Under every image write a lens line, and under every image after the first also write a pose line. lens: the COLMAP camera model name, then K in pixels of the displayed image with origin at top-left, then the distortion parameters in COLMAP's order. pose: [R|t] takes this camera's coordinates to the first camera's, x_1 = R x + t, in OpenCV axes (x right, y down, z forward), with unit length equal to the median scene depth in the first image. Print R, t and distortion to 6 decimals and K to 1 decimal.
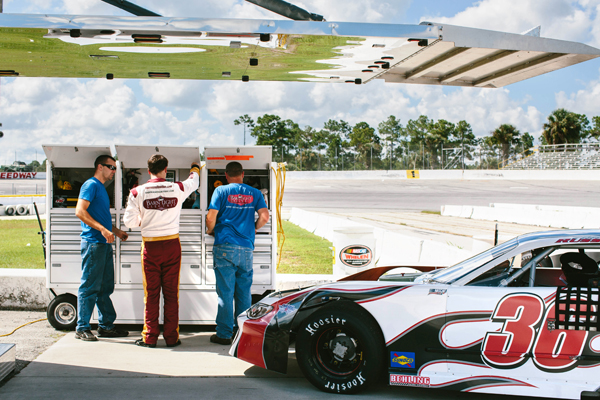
lens RADIAL K [[857.5, 0, 300.0], [0, 857.5, 200.0], [0, 0, 1]] dist [0.035400, 0.051103]
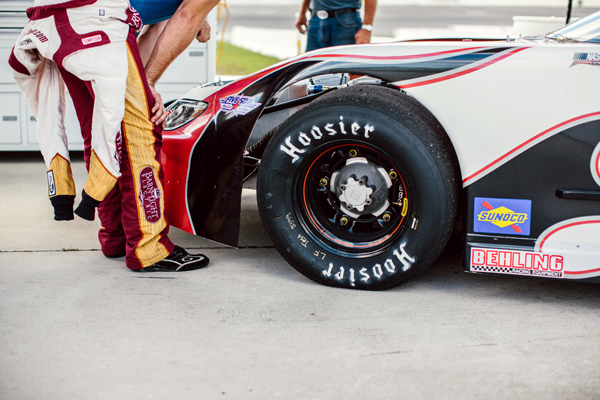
lens RADIAL K [[843.6, 0, 300.0], [0, 843.6, 200.0], [0, 0, 1]] dist [-0.177256, -0.000958]
pose [[0.998947, -0.008564, 0.045066, -0.002553], [-0.000500, 0.980330, 0.197362, 0.093638], [-0.045869, -0.197177, 0.979294, 0.587890]]
